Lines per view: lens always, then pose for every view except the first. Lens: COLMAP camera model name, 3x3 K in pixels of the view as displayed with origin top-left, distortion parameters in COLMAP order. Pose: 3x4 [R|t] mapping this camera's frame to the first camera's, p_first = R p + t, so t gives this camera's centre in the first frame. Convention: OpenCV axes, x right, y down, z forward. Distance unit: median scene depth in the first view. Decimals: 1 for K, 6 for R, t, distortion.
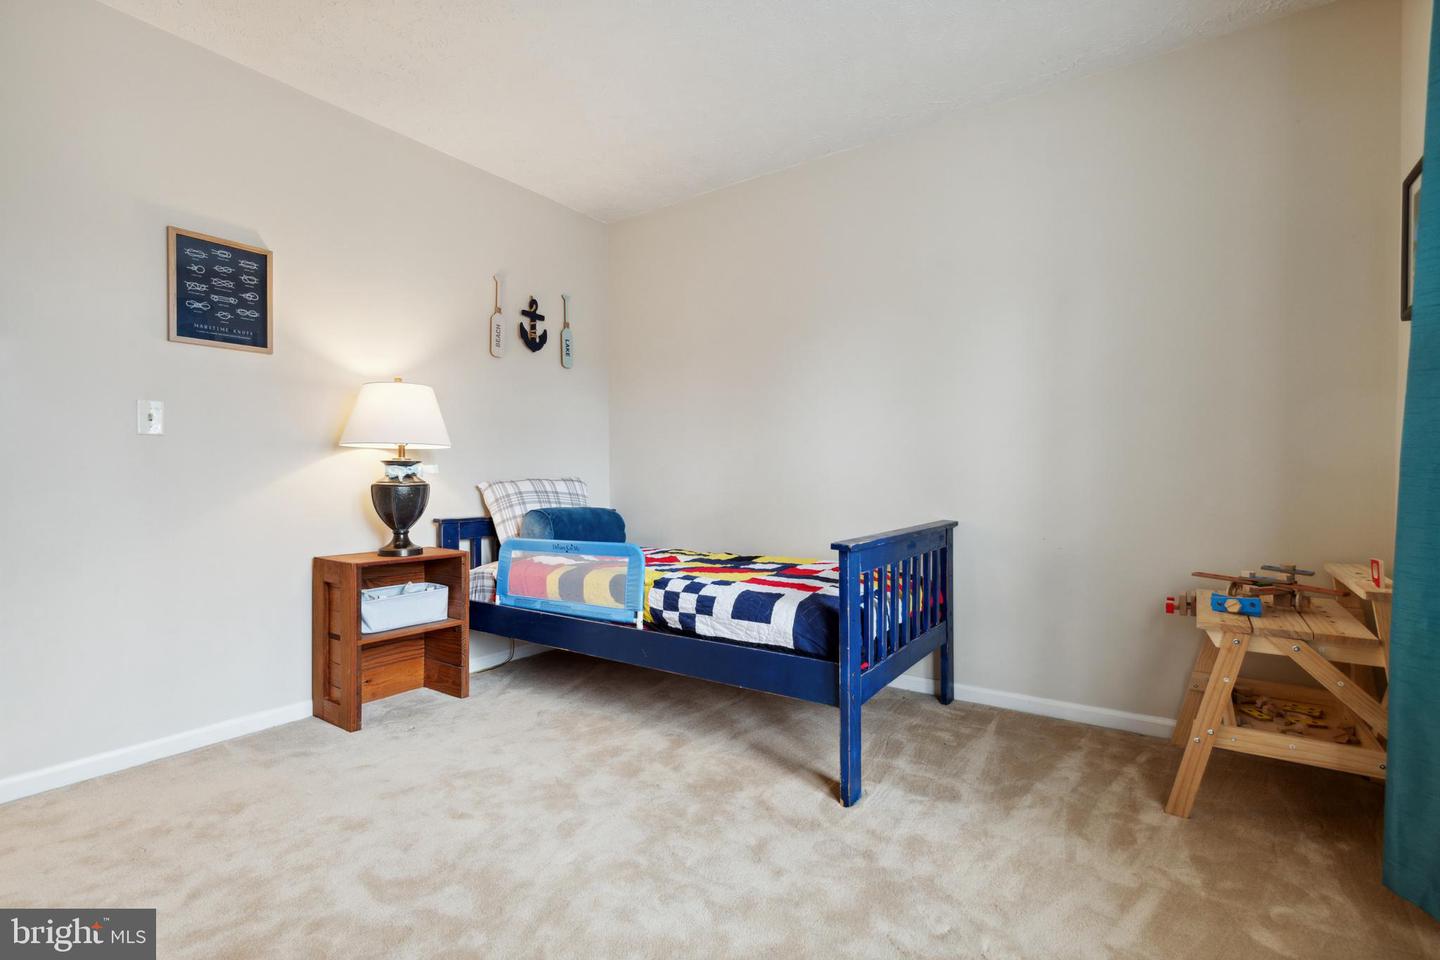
lens RADIAL K [[652.3, 0, 725.7], [0, 652.3, 484.6], [0, 0, 1]] dist [-0.000413, -0.000017]
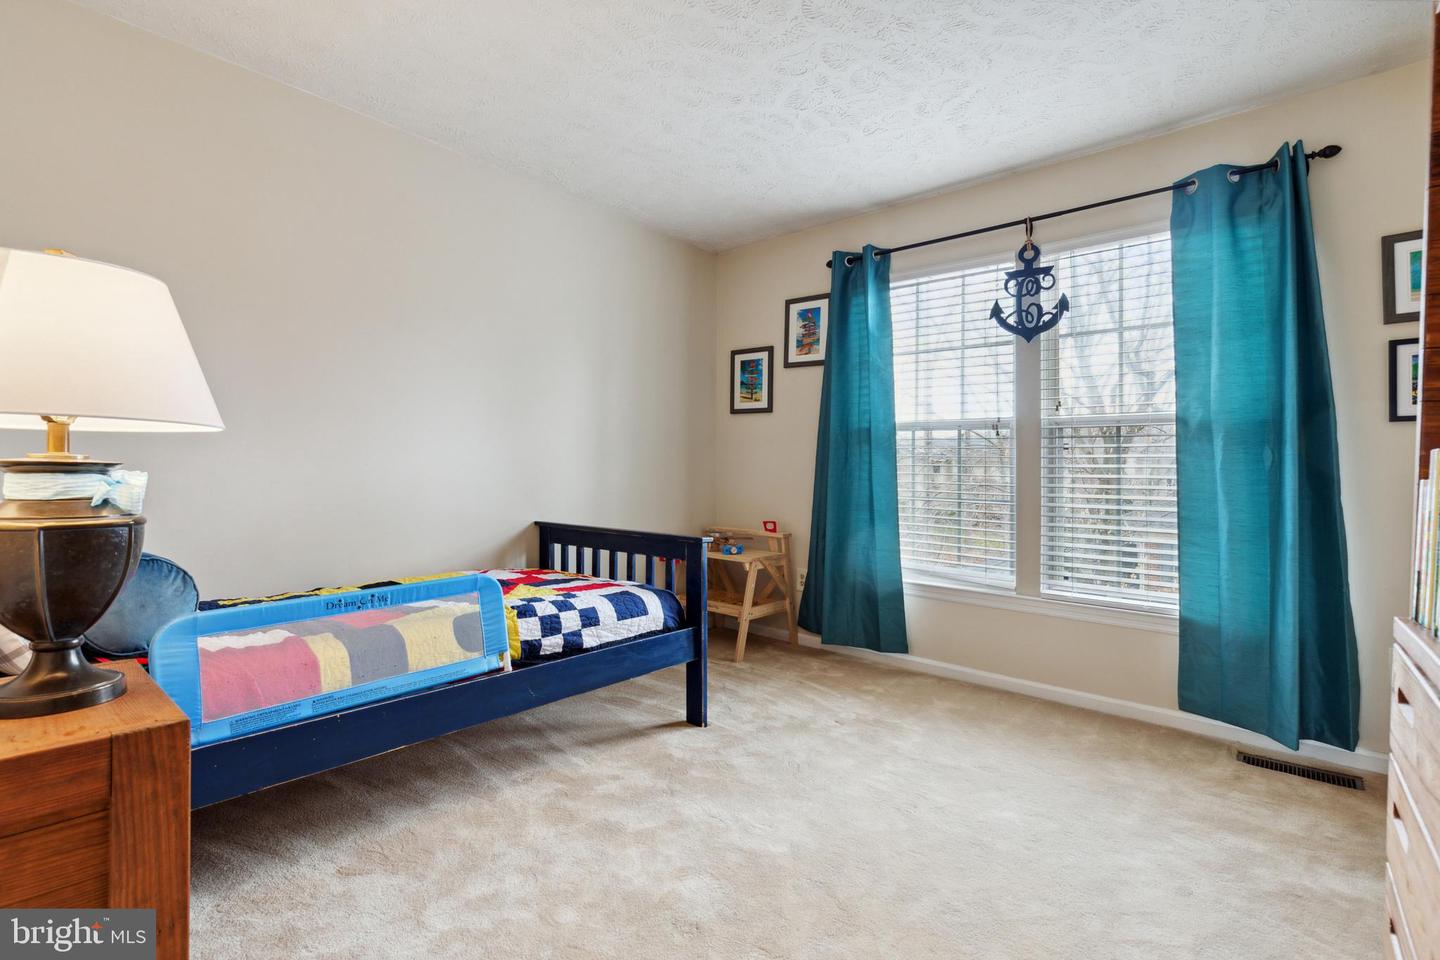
lens RADIAL K [[652.3, 0, 725.7], [0, 652.3, 484.6], [0, 0, 1]] dist [-0.000413, -0.000017]
pose [[0.120469, -0.012000, 0.992645, -0.961118], [0.001798, 0.999928, 0.011870, -0.029224], [-0.992716, 0.000354, 0.120482, 0.646264]]
